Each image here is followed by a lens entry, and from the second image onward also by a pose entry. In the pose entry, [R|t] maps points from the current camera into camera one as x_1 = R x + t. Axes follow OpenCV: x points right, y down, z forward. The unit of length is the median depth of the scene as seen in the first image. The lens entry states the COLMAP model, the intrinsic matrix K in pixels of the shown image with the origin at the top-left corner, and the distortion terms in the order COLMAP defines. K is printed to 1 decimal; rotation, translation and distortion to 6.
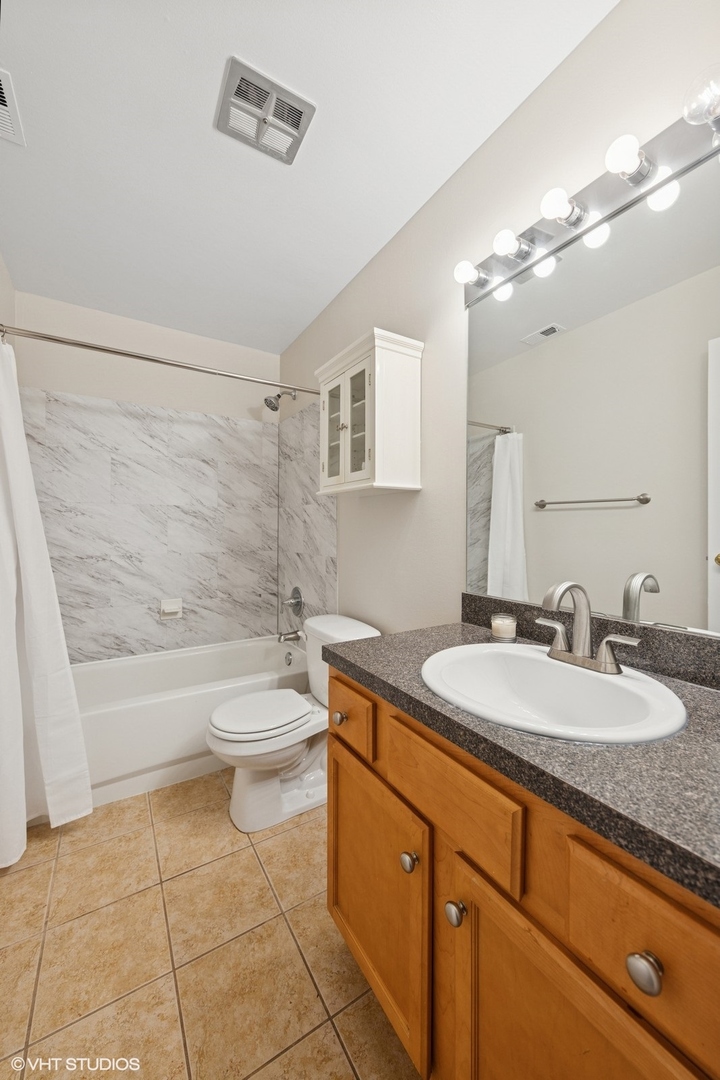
lens RADIAL K [[404.7, 0, 363.3], [0, 404.7, 536.0], [0, 0, 1]] dist [0.002633, 0.000046]
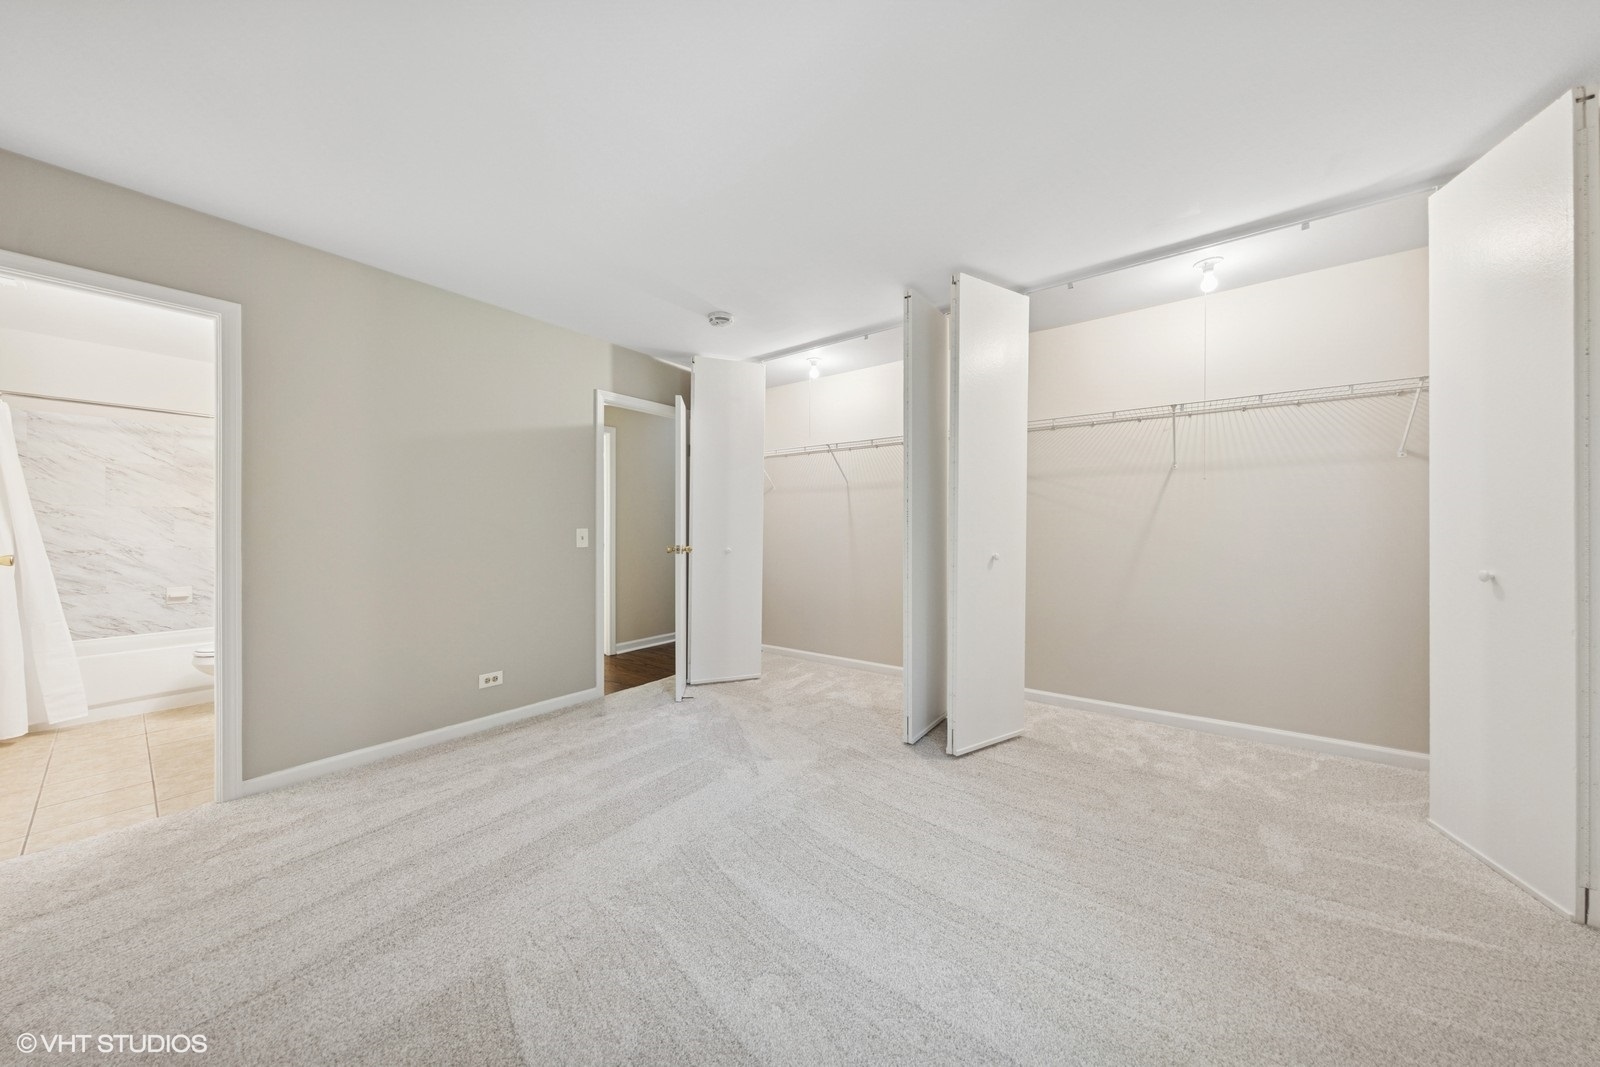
lens RADIAL K [[510.7, 0, 802.2], [0, 510.7, 531.3], [0, 0, 1]] dist [-0.000915, -0.000198]
pose [[0.931076, -0.005081, 0.364789, 0.758319], [0.005052, 0.999987, 0.001035, 0.002730], [-0.364789, 0.000879, 0.931090, -1.175089]]
